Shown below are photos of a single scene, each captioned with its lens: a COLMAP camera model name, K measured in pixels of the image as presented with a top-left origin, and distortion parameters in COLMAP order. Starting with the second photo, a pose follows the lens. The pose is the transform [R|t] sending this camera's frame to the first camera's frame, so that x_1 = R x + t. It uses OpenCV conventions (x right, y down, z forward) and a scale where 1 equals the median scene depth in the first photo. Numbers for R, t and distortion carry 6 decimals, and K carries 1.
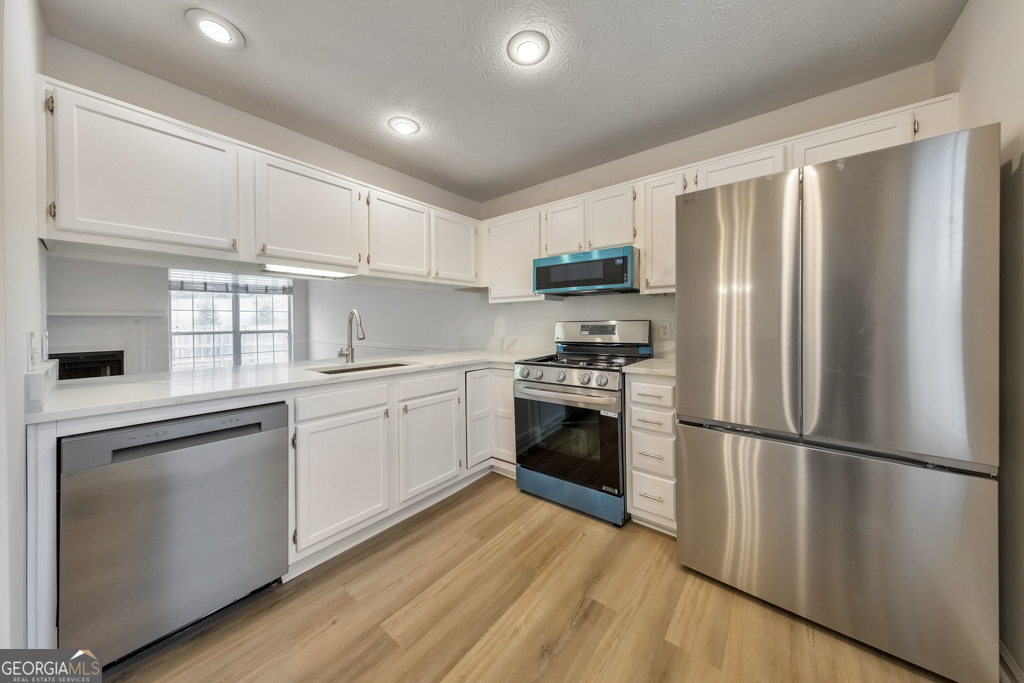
lens RADIAL K [[334.7, 0, 523.4], [0, 334.7, 322.9], [0, 0, 1]] dist [0.011041, -0.000564]
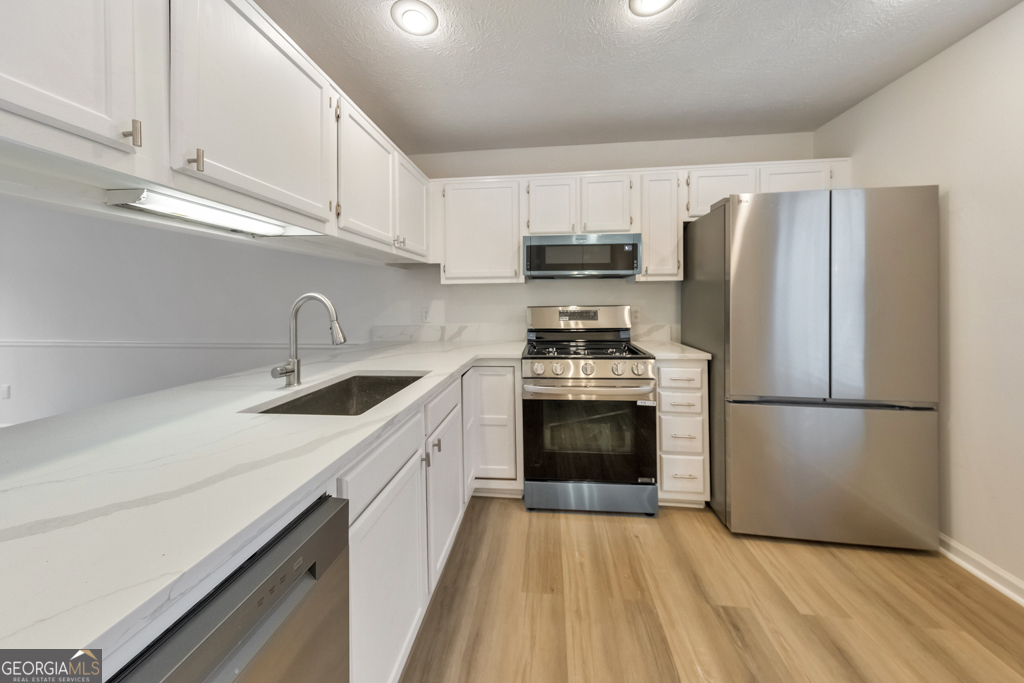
lens RADIAL K [[334.7, 0, 518.5], [0, 334.7, 299.0], [0, 0, 1]] dist [0.011041, -0.000564]
pose [[0.851647, -0.000138, 0.524116, -0.534678], [0.003967, 0.999973, -0.006183, -0.026175], [-0.524101, 0.007345, 0.851624, 0.331358]]
